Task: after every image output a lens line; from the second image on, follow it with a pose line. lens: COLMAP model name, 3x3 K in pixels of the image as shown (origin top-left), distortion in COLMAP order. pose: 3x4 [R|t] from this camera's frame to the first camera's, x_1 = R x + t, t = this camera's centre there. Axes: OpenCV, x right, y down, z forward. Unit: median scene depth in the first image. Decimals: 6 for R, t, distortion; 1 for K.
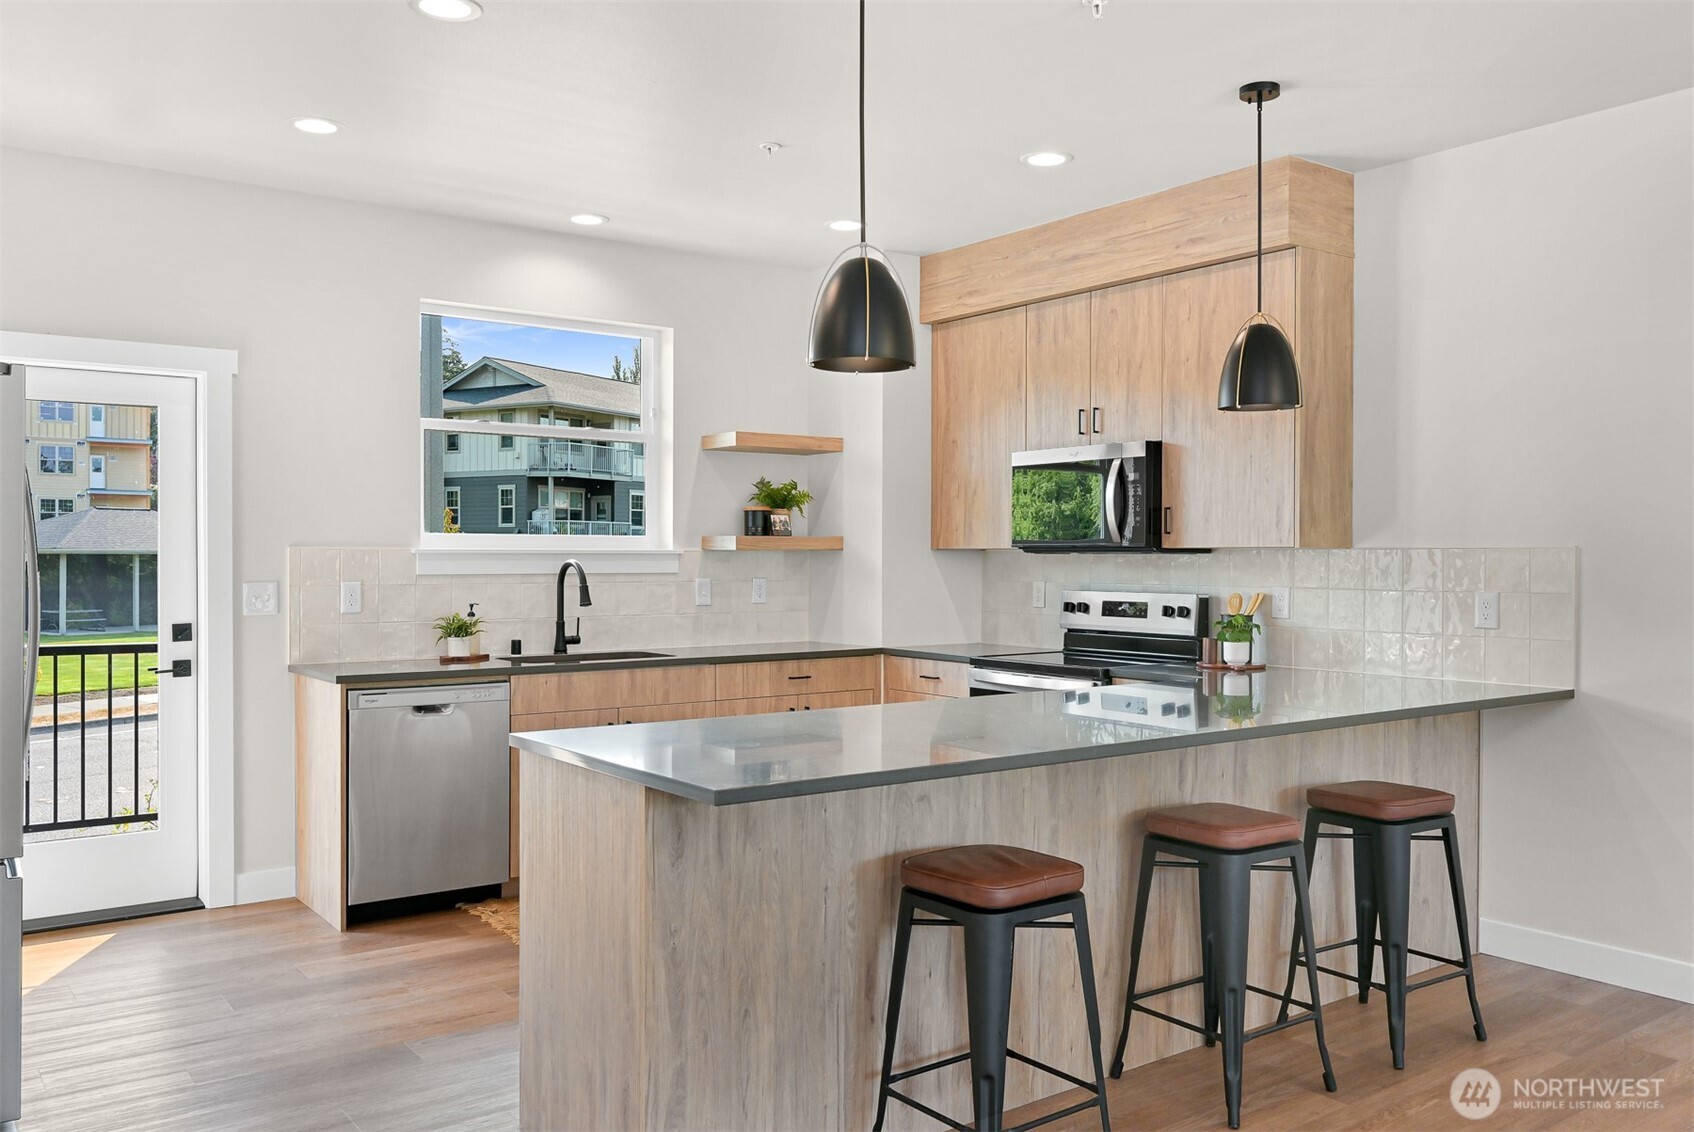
lens RADIAL K [[1322.3, 0, 845.4], [0, 1322.3, 563.7], [0, 0, 1]] dist [0.000037, 0.000044]
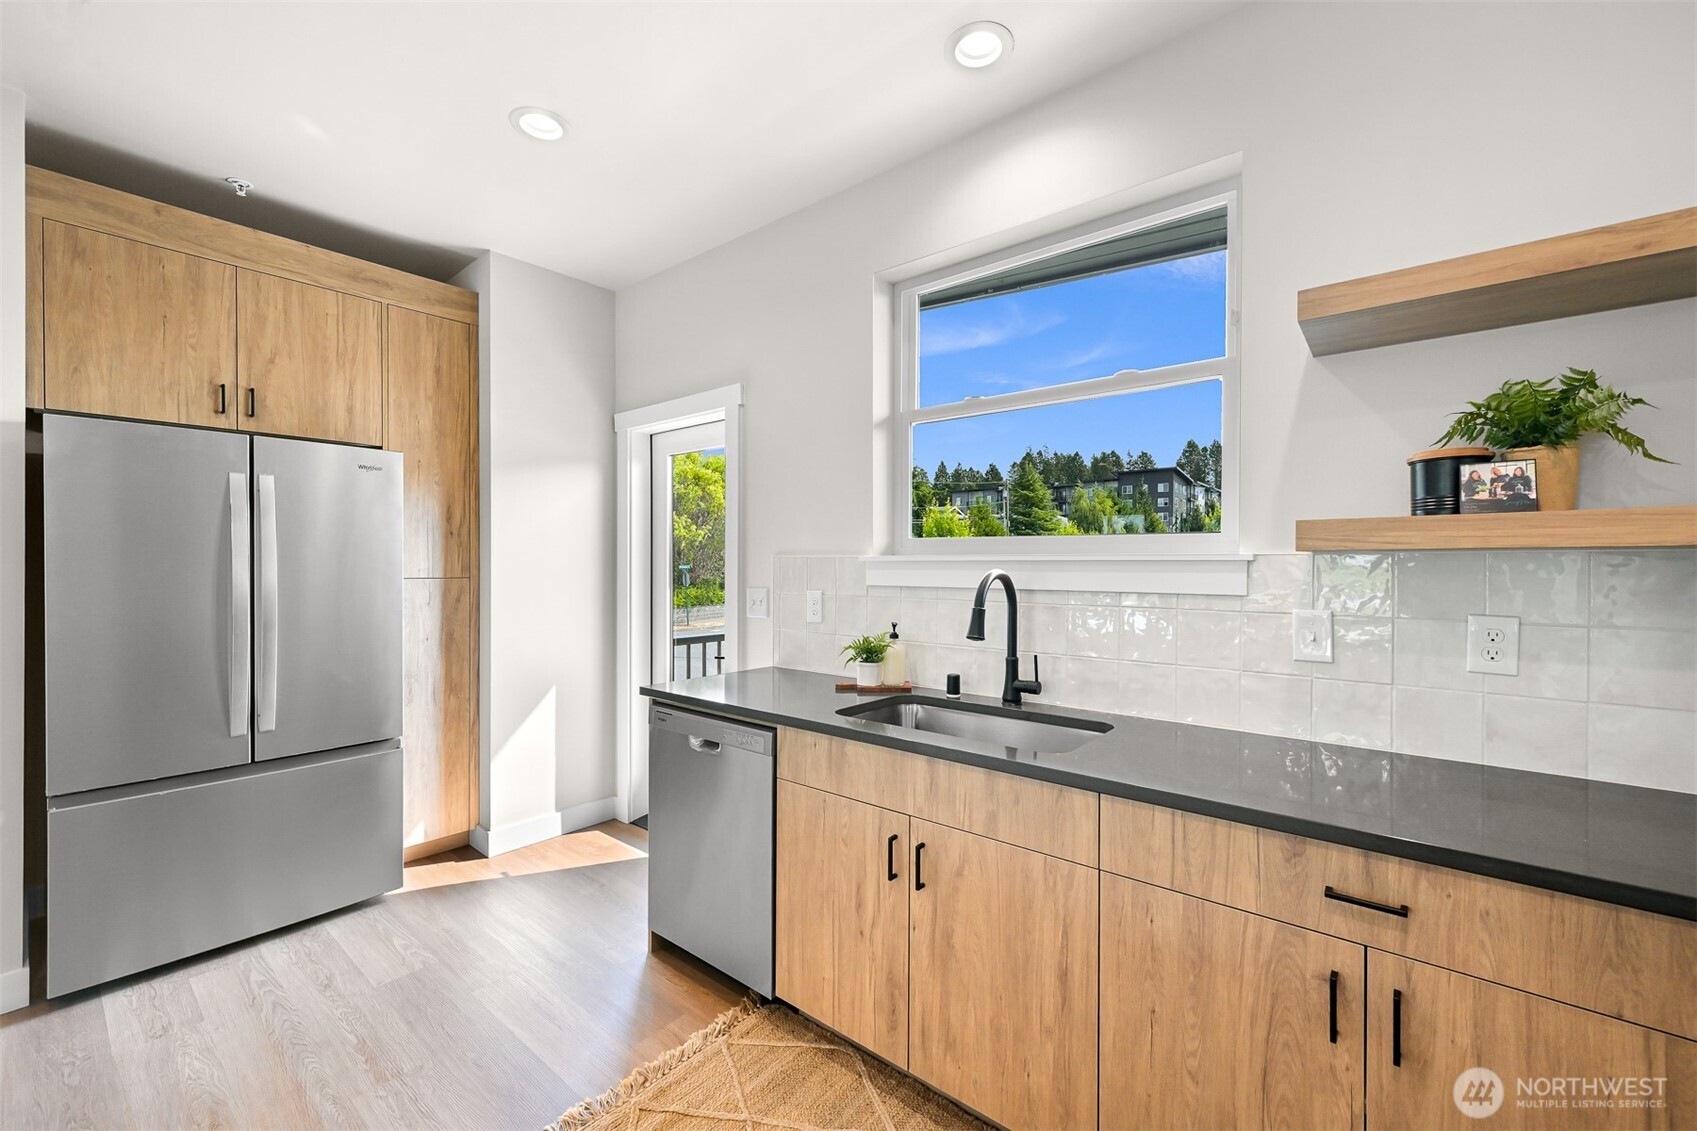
lens RADIAL K [[682.3, 0, 847.7], [0, 682.3, 562.2], [0, 0, 1]] dist [0.002682, -0.000035]
pose [[0.236655, -0.003951, -0.971586, 0.115611], [-0.008286, 0.999947, -0.006085, -0.004170], [0.971558, 0.009491, 0.236610, 0.837409]]
